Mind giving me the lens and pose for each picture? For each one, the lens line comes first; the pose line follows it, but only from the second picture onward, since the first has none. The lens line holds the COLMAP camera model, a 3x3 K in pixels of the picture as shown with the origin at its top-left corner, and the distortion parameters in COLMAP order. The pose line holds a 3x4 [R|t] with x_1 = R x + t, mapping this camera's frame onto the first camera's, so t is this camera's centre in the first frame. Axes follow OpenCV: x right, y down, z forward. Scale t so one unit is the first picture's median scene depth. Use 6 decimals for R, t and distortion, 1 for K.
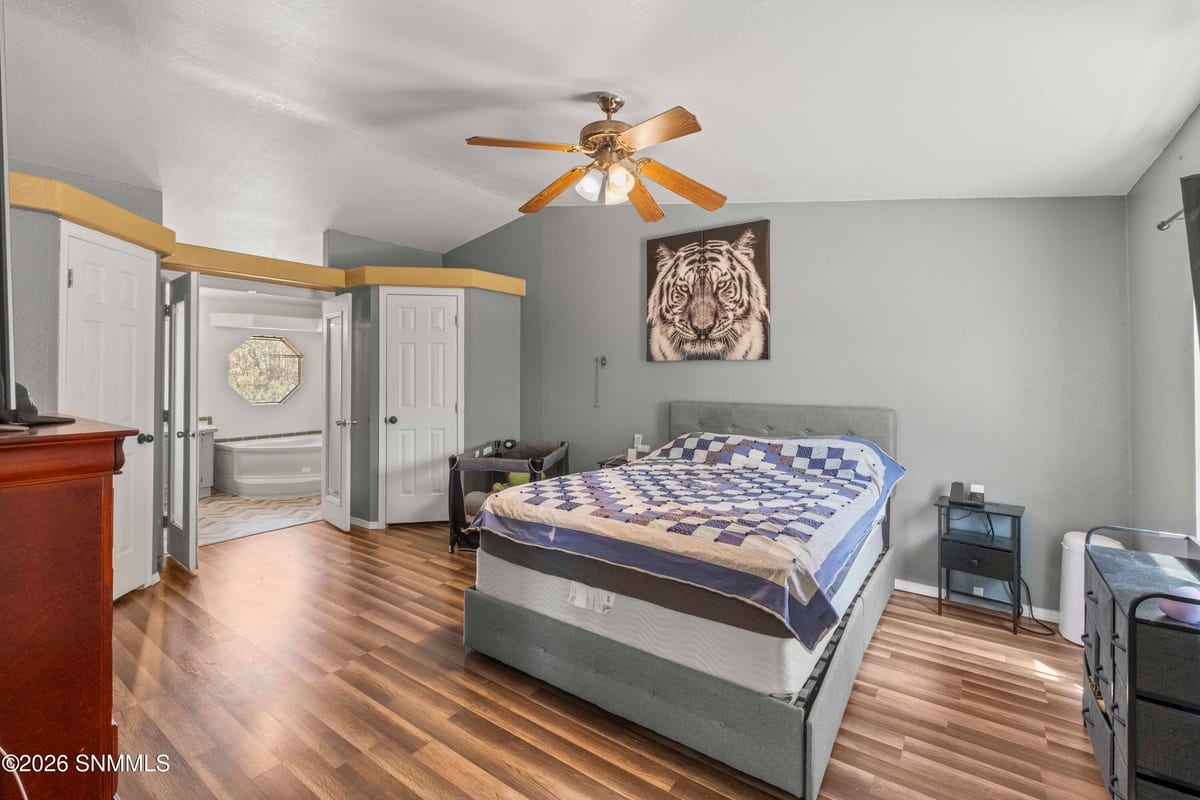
lens RADIAL K [[520.8, 0, 599.3], [0, 520.8, 379.8], [0, 0, 1]] dist [-0.000382, -0.000093]
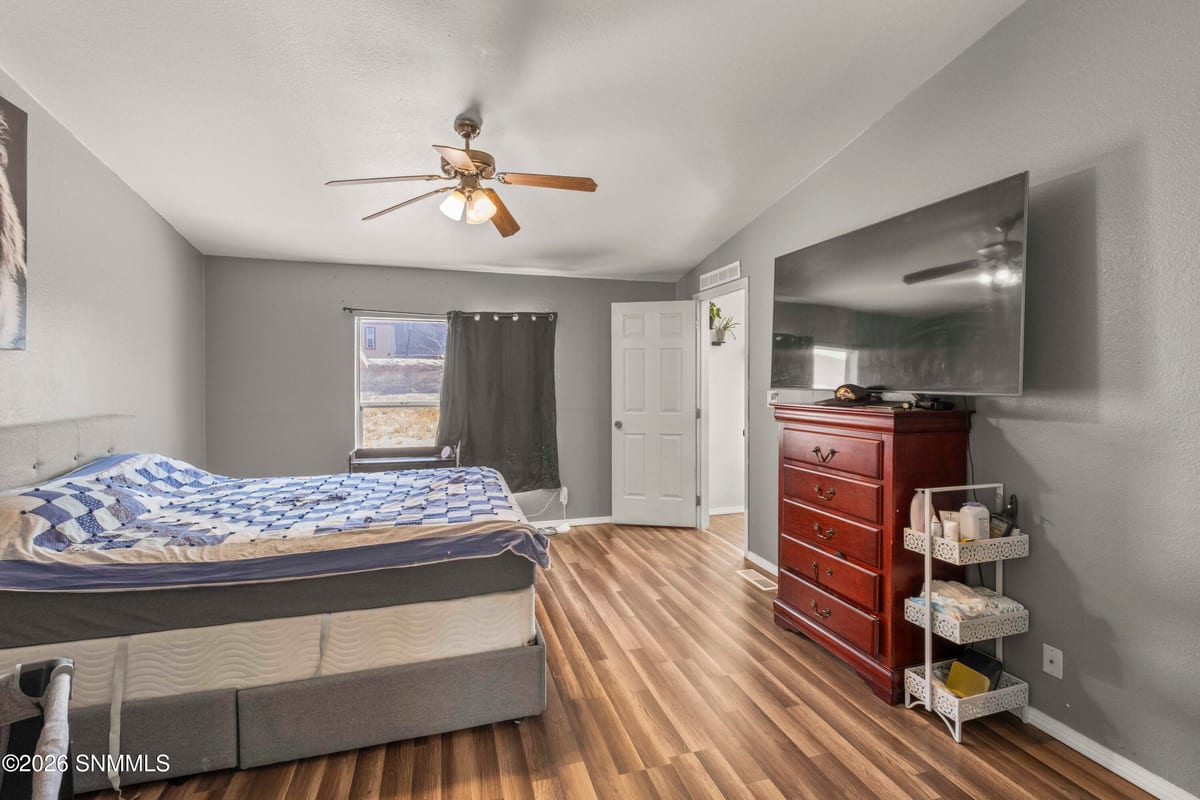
lens RADIAL K [[520.8, 0, 599.3], [0, 520.8, 379.8], [0, 0, 1]] dist [-0.000382, -0.000093]
pose [[-0.789364, 0.001679, 0.613923, -0.975000], [0.004664, 0.999984, 0.003262, -0.005011], [-0.613908, 0.005438, -0.789359, 1.873723]]
